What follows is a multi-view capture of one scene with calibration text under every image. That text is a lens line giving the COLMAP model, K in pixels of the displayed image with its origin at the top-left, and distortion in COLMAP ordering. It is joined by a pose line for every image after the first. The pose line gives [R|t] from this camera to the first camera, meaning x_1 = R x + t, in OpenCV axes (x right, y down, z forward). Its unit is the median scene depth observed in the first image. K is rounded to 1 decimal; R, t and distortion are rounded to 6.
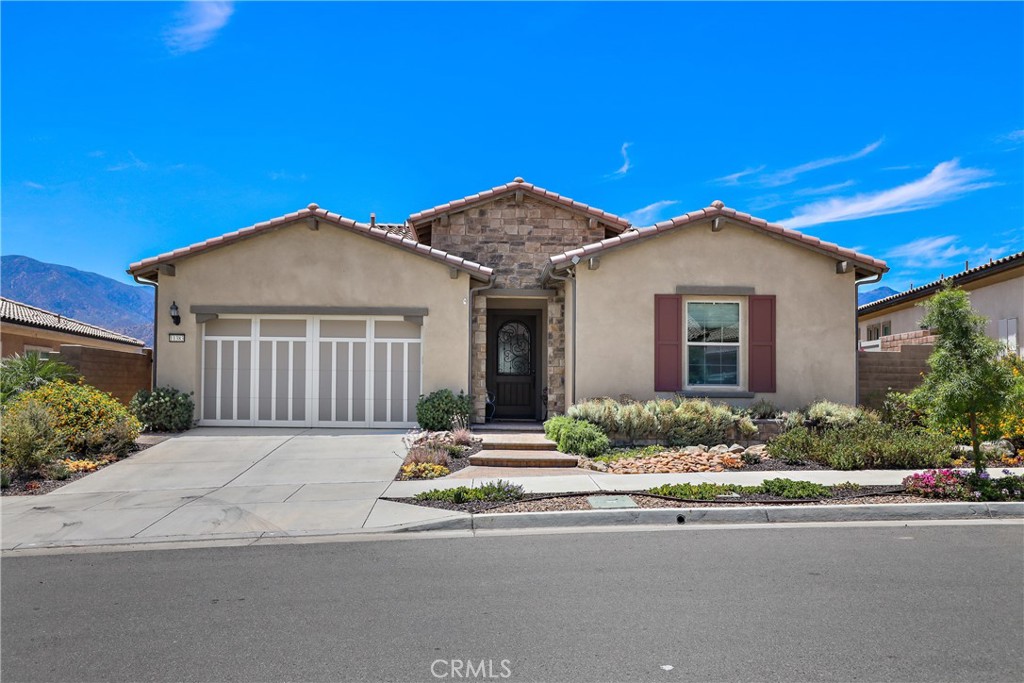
lens RADIAL K [[822.9, 0, 511.5], [0, 822.9, 361.9], [0, 0, 1]] dist [-0.006654, -0.002234]
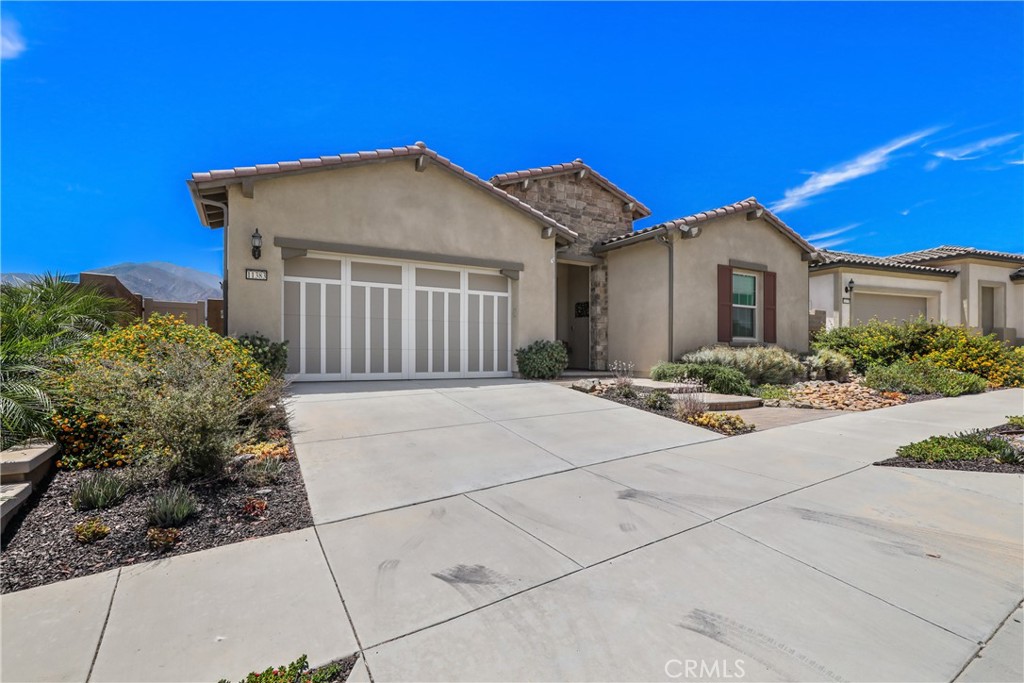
lens RADIAL K [[475.4, 0, 513.5], [0, 475.4, 353.3], [0, 0, 1]] dist [-0.019365, -0.000224]
pose [[0.876488, -0.006245, 0.481383, -0.401369], [-0.011367, 0.999369, 0.033662, 0.029135], [-0.481289, -0.034976, 0.875864, 0.455726]]
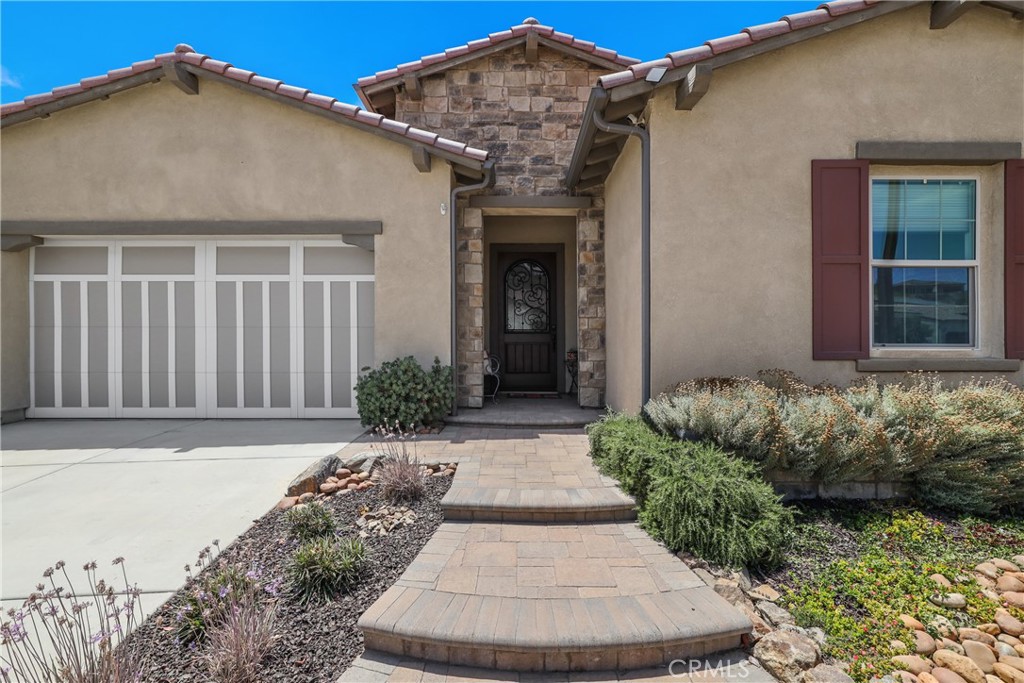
lens RADIAL K [[466.2, 0, 530.3], [0, 466.2, 345.4], [0, 0, 1]] dist [-0.006738, 0.000078]
pose [[0.999946, -0.010308, 0.000942, 0.005623], [0.010268, 0.999312, 0.035640, 0.013972], [-0.001308, -0.035628, 0.999364, 0.643995]]
